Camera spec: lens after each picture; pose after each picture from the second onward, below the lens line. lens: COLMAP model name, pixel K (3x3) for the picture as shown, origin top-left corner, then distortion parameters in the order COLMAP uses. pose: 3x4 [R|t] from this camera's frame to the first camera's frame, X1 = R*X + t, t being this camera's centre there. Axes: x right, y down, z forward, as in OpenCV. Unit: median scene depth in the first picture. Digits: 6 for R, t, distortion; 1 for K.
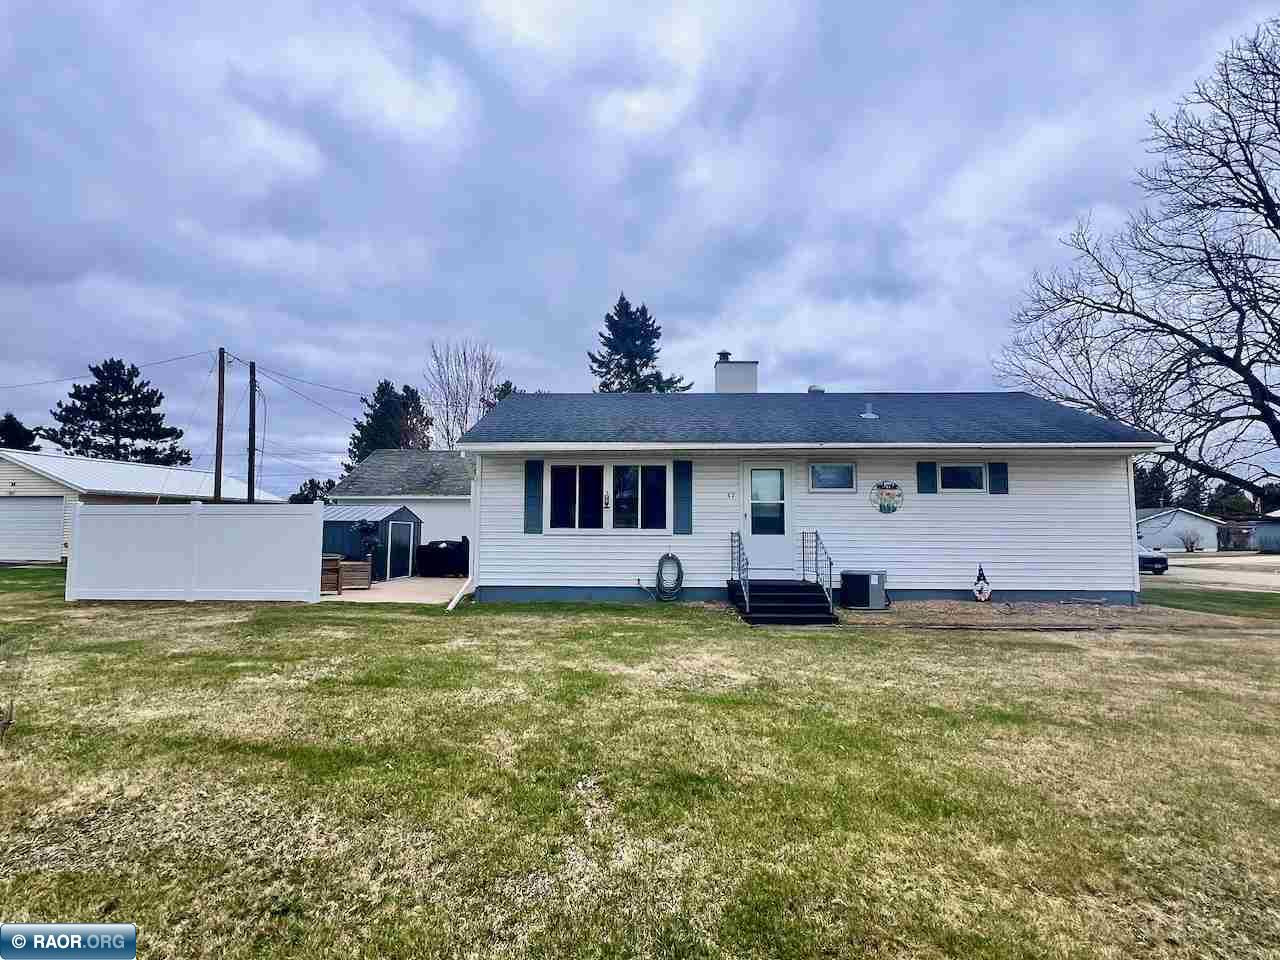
lens RADIAL K [[648.0, 0, 640.0], [0, 648.0, 480.0], [0, 0, 1]] dist [-0.003139, -0.000169]
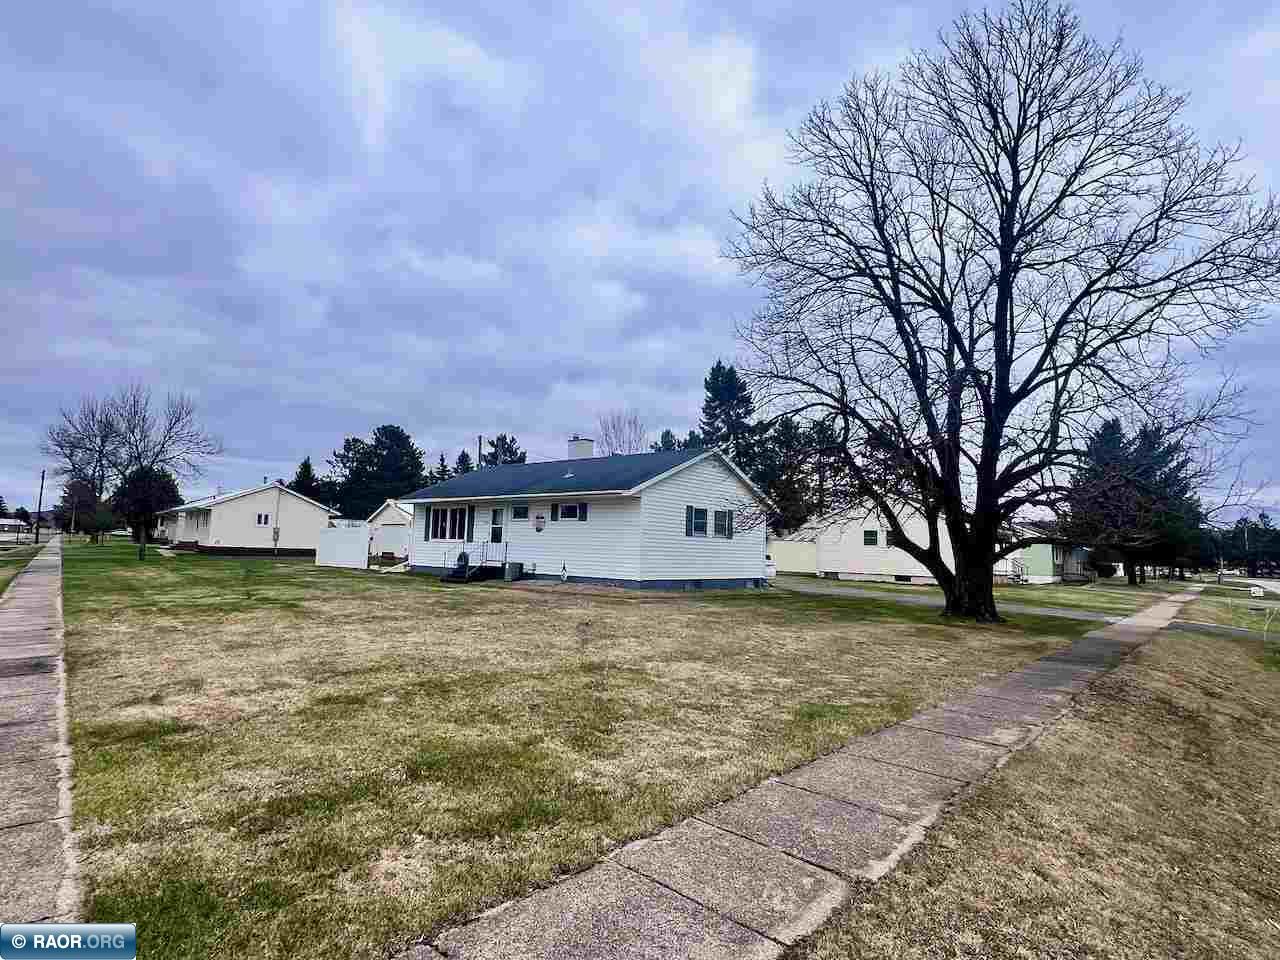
lens RADIAL K [[719.8, 0, 640.7], [0, 719.8, 472.1], [0, 0, 1]] dist [0.000125, -0.000106]
pose [[0.773691, -0.048697, -0.631689, 1.873278], [0.018988, 0.998376, -0.053709, -0.003200], [0.633279, 0.029559, 0.773359, -0.388529]]
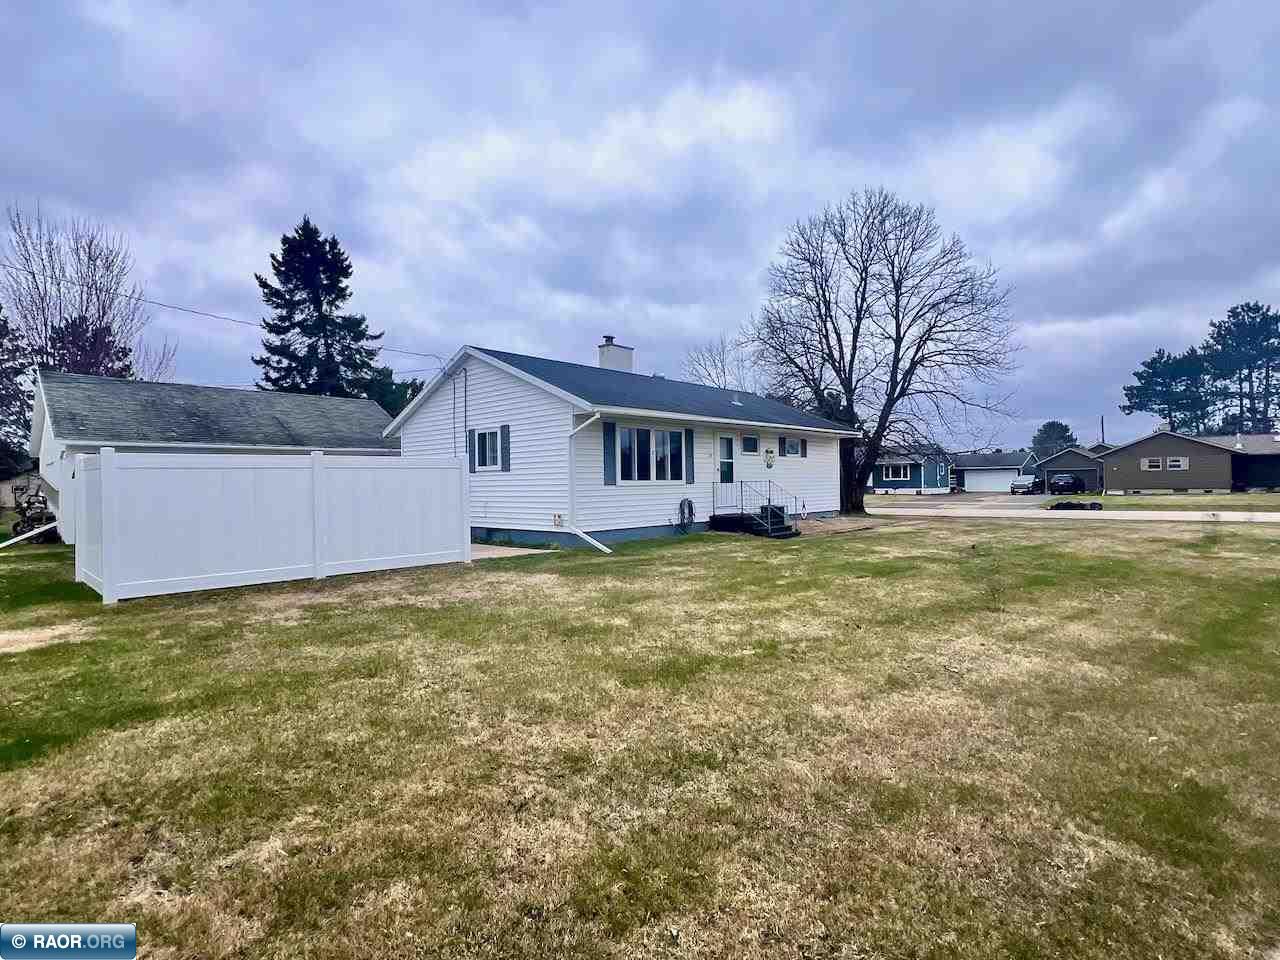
lens RADIAL K [[648.0, 0, 640.0], [0, 648.0, 480.0], [0, 0, 1]] dist [-0.003139, -0.000169]
pose [[0.668426, -0.008975, 0.743724, -0.992021], [-0.039991, 0.998047, 0.047987, 0.015778], [-0.742702, -0.061818, 0.666762, 0.178044]]
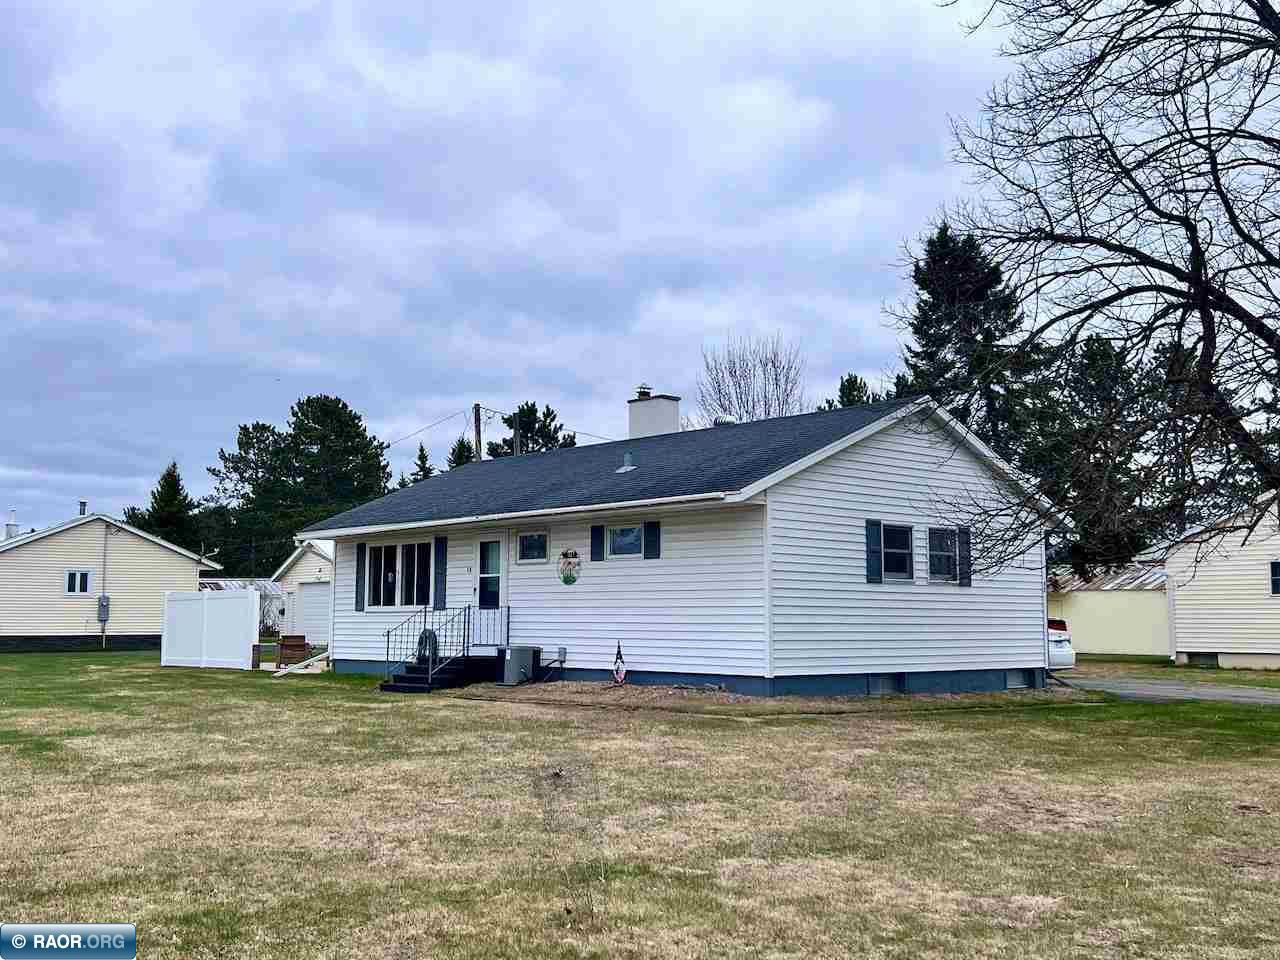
lens RADIAL K [[1387.7, 0, 640.0], [0, 1387.7, 480.0], [0, 0, 1]] dist [0.197404, -0.529142]
pose [[0.686145, -0.075422, -0.723544, 1.852181], [0.054874, 0.997143, -0.051905, 0.011696], [0.725392, -0.004089, 0.688324, -0.267291]]
